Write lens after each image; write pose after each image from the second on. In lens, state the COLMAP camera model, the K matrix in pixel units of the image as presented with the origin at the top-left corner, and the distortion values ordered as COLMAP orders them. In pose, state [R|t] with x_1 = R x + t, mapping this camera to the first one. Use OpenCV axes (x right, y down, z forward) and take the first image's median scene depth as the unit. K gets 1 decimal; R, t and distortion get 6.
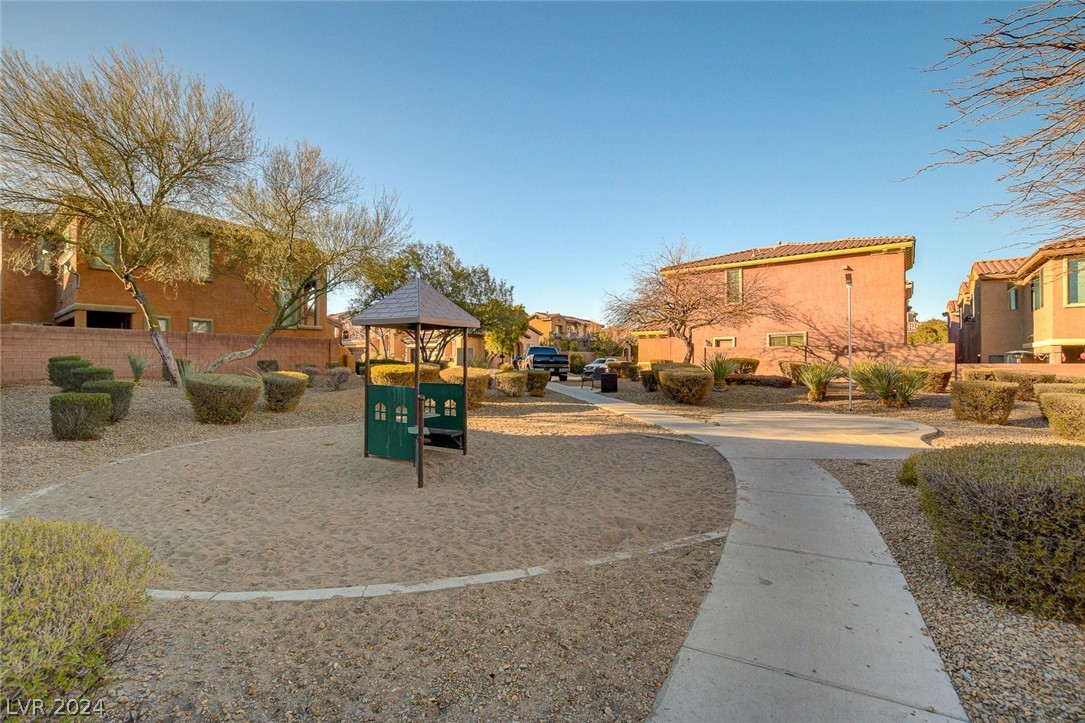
lens RADIAL K [[505.9, 0, 542.5], [0, 505.9, 361.5], [0, 0, 1]] dist [-0.002989, -0.000650]
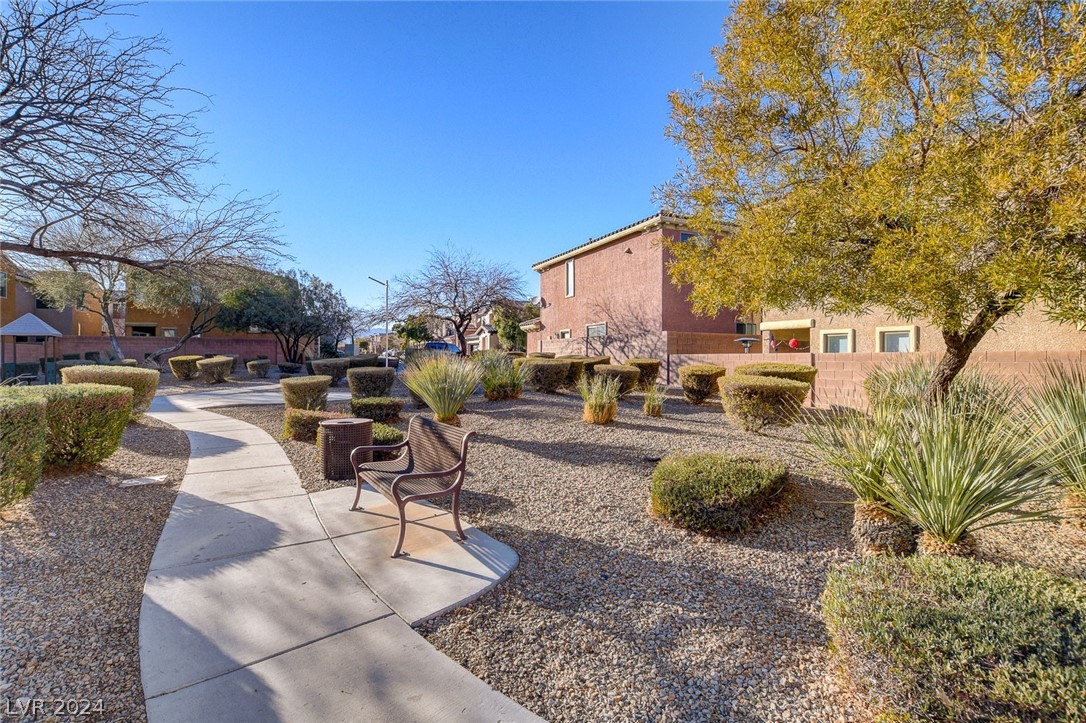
lens RADIAL K [[506.4, 0, 543.0], [0, 506.4, 361.5], [0, 0, 1]] dist [-0.002989, -0.000650]
pose [[0.868355, 0.003090, -0.495934, 0.976441], [0.002200, 0.999947, 0.010083, 0.006758], [0.495939, -0.009847, 0.868302, 0.131473]]
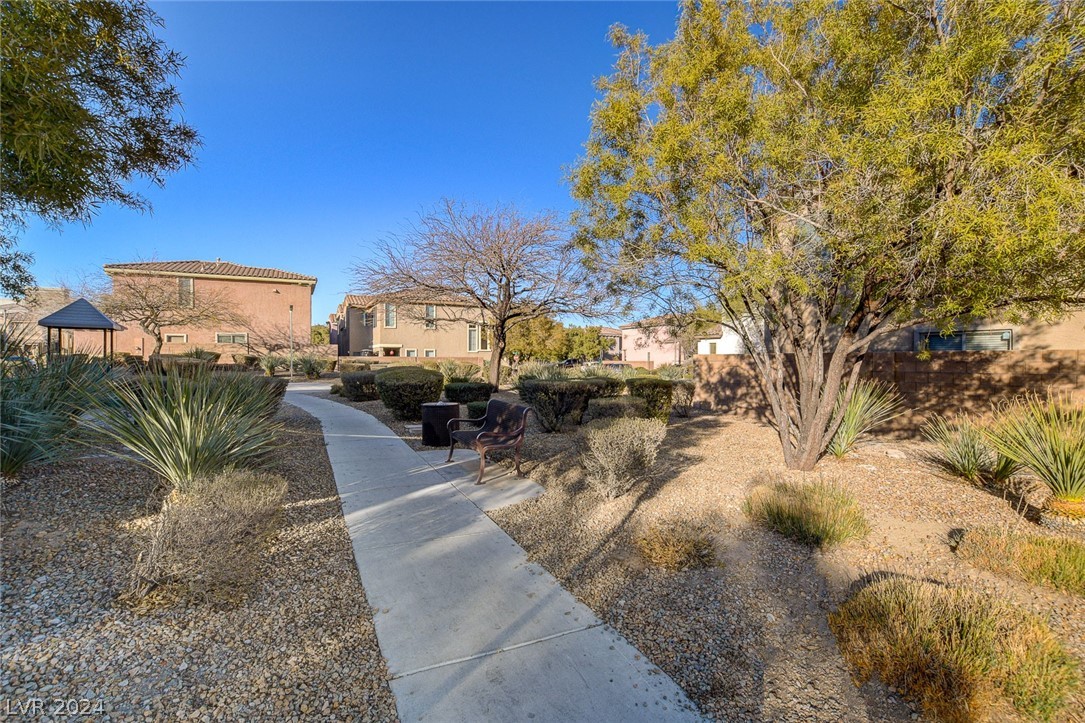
lens RADIAL K [[505.9, 0, 542.5], [0, 505.9, 361.5], [0, 0, 1]] dist [-0.002989, -0.000650]
pose [[0.467162, -0.002624, 0.884168, -0.353570], [-0.004272, 0.999977, 0.005225, 0.008724], [-0.884162, -0.006218, 0.467140, -0.392825]]
